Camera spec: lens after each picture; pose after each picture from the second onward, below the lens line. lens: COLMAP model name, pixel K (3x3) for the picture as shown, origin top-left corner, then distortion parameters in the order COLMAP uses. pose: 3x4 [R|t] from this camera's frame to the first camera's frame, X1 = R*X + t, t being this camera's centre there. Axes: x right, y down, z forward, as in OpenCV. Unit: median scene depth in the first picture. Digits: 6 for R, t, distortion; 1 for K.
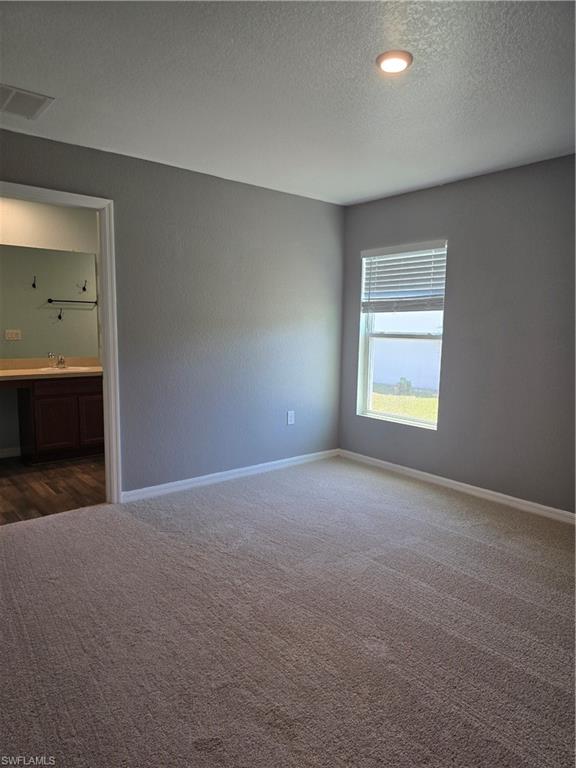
lens RADIAL K [[513.0, 0, 295.2], [0, 513.0, 387.1], [0, 0, 1]] dist [0.053499, -0.053769]
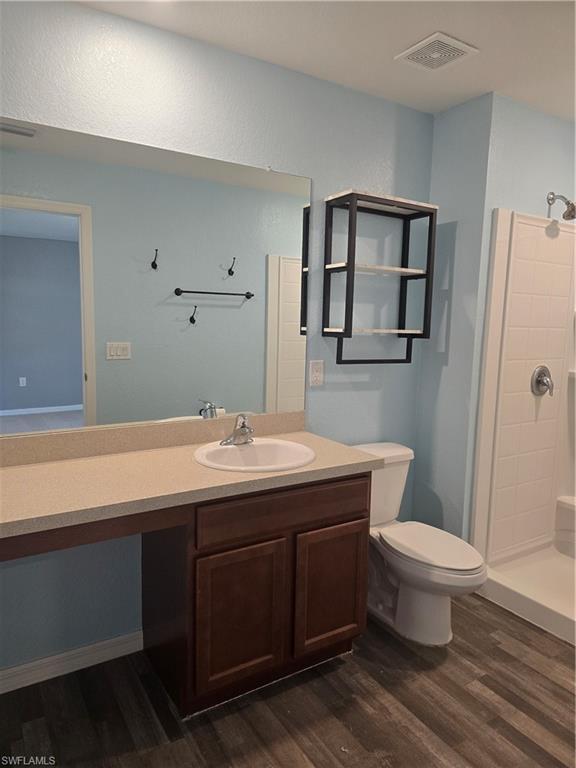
lens RADIAL K [[513.0, 0, 283.9], [0, 513.0, 379.9], [0, 0, 1]] dist [0.053499, -0.053769]
pose [[0.989063, 0.022155, -0.145818, -0.277147], [-0.023602, 0.999688, -0.008203, -0.067577], [0.145591, 0.011555, 0.989277, 0.459579]]
